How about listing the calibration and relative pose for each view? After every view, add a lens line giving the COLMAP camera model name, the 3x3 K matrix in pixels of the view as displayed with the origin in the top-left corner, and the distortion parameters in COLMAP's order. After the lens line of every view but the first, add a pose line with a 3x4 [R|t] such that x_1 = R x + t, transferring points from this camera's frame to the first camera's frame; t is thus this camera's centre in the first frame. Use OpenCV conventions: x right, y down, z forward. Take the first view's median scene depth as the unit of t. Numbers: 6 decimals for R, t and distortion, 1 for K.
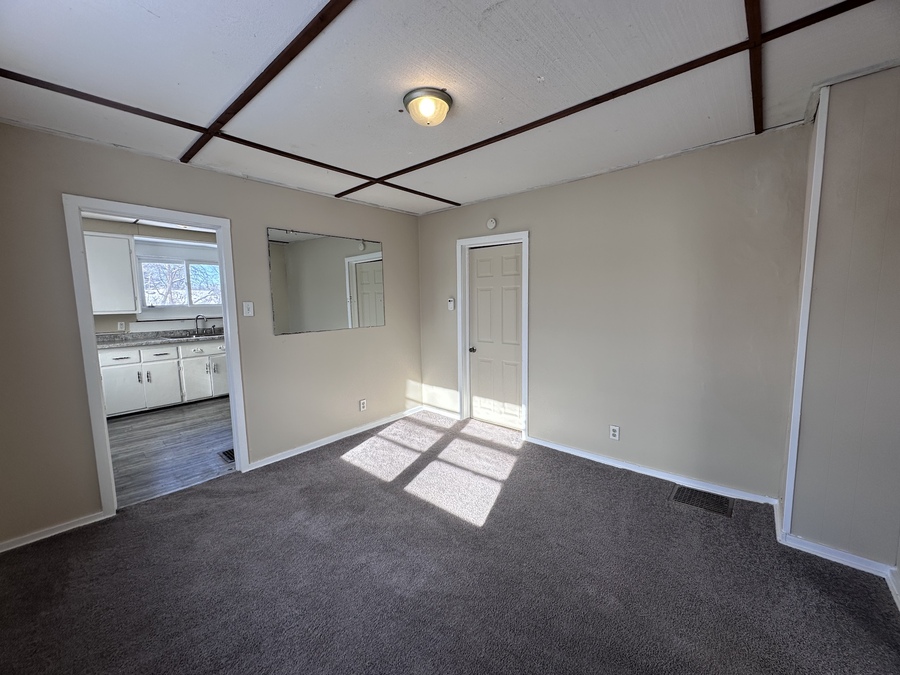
lens RADIAL K [[357.1, 0, 449.5], [0, 357.1, 338.5], [0, 0, 1]] dist [0.001185, 0.000159]
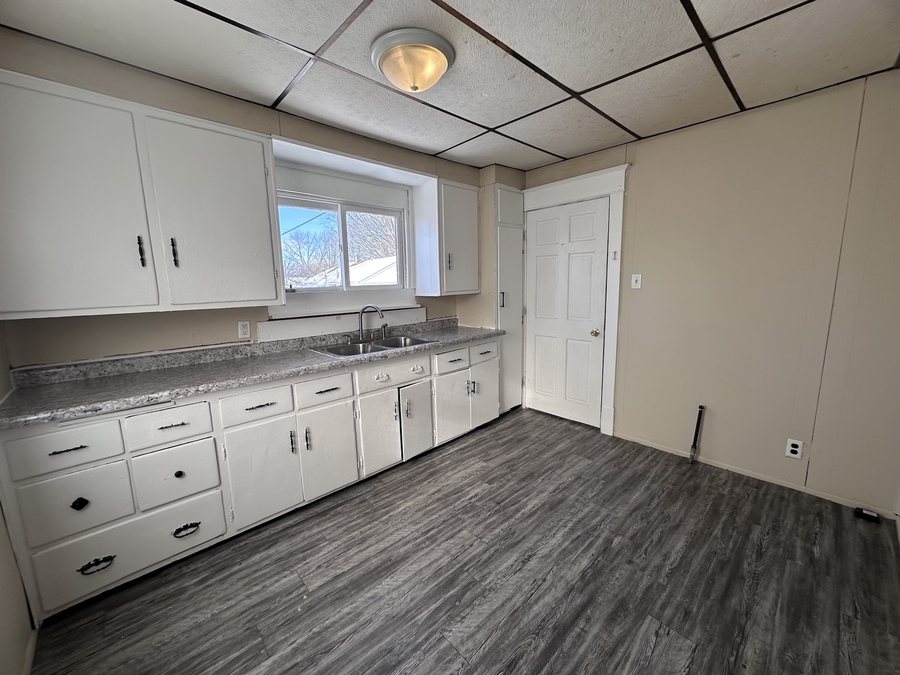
lens RADIAL K [[357.1, 0, 448.2], [0, 357.1, 333.6], [0, 0, 1]] dist [0.001185, 0.000159]
pose [[0.994704, 0.000929, -0.102779, -0.526516], [0.003415, 0.999109, 0.042077, -0.045904], [0.102727, -0.042205, 0.993814, 0.478324]]
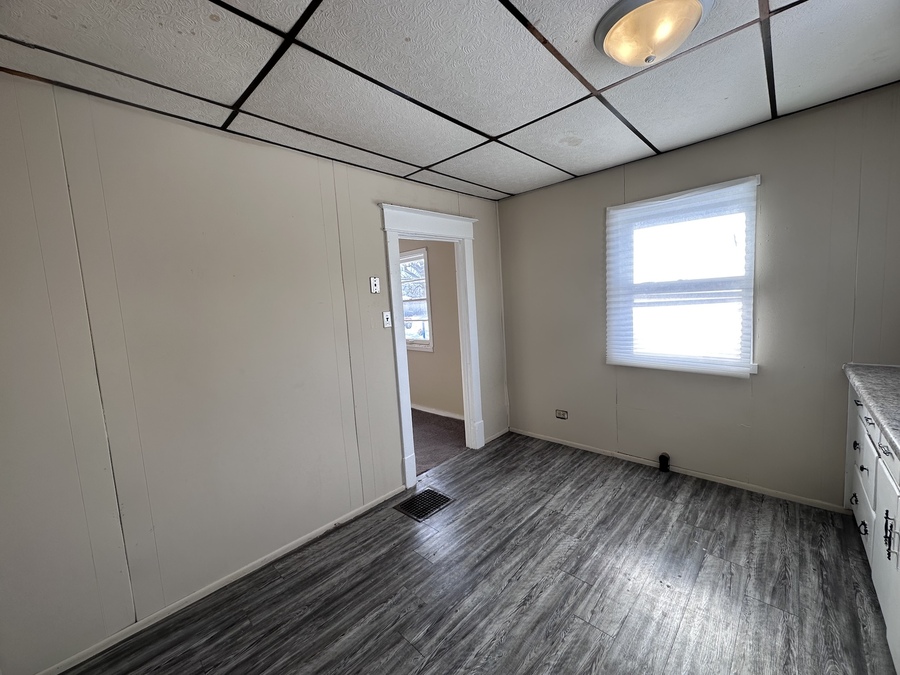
lens RADIAL K [[357.1, 0, 451.5], [0, 357.1, 337.3], [0, 0, 1]] dist [0.001185, 0.000159]
pose [[-0.997026, 0.064884, 0.041578, -0.447119], [0.072073, 0.976097, 0.205038, -0.118548], [-0.027280, 0.207425, -0.977871, 1.086165]]
